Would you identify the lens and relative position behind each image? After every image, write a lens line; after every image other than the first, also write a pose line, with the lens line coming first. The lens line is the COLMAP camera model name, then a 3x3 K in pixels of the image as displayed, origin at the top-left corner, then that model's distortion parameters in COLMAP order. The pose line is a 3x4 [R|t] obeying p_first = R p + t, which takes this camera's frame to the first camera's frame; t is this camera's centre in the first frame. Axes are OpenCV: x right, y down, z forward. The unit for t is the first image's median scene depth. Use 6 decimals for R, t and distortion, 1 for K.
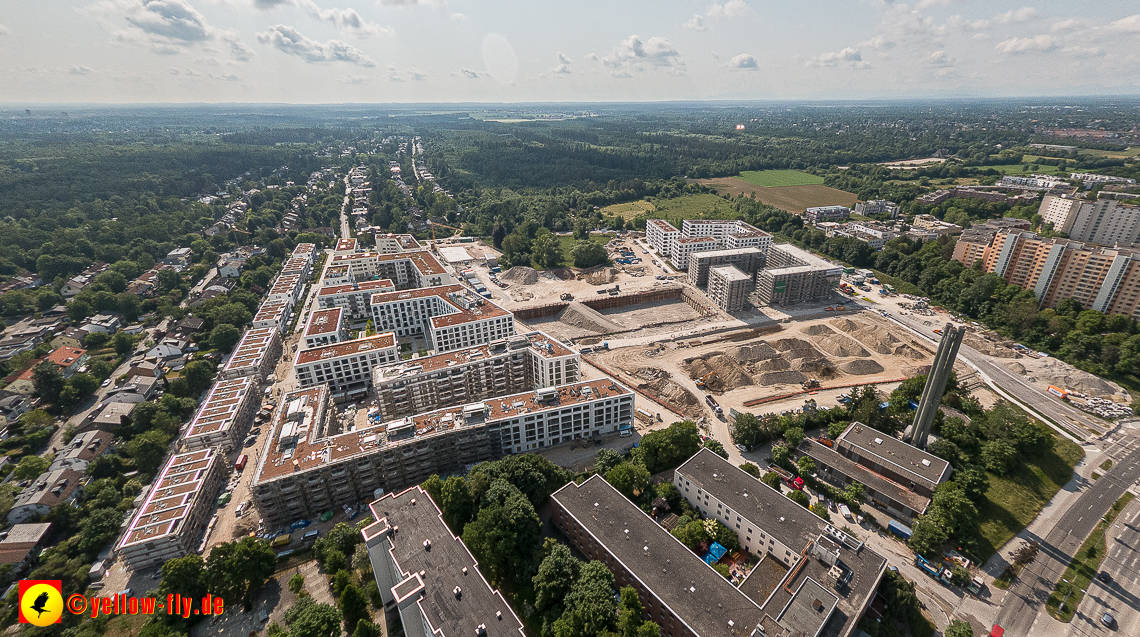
lens RADIAL K [[451.2, 0, 589.7], [0, 451.2, 304.3], [0, 0, 1]] dist [-0.000949, -0.000201]
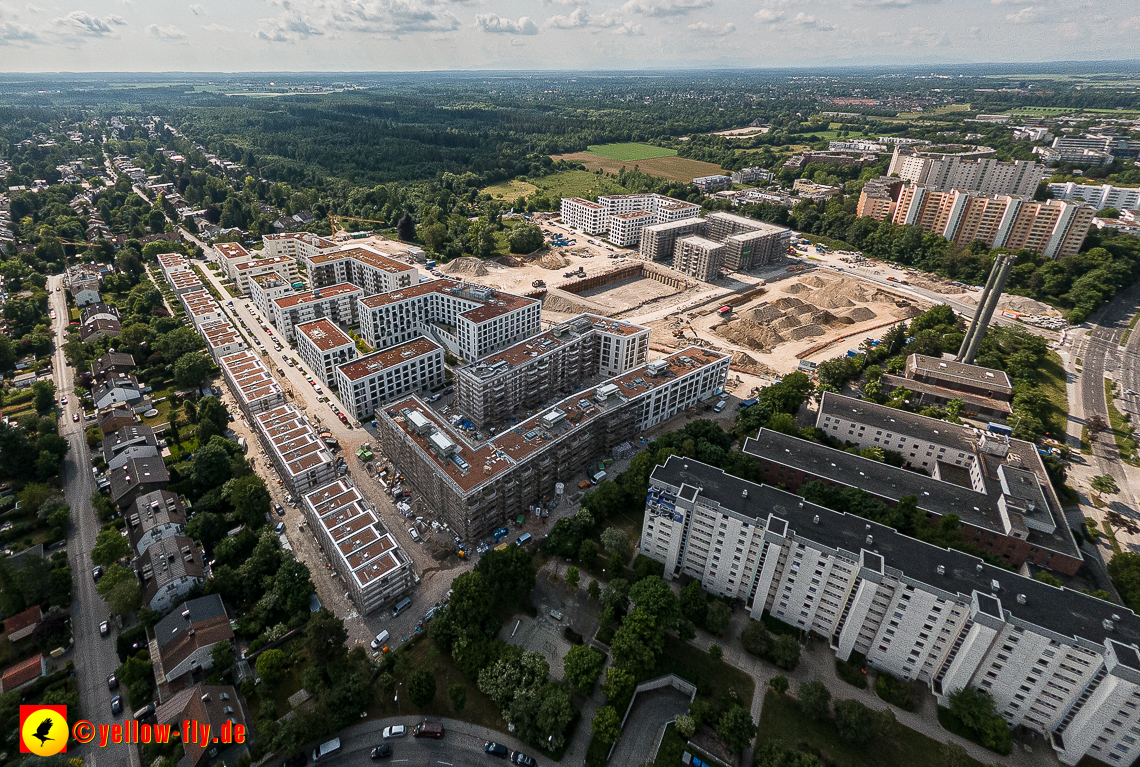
lens RADIAL K [[529.6, 0, 493.4], [0, 529.6, 305.8], [0, 0, 1]] dist [-0.001194, 0.001091]
pose [[0.964891, -0.106283, 0.240185, -0.430169], [0.107831, 0.994147, 0.006729, 0.011787], [-0.239495, 0.019406, 0.970704, -0.019614]]
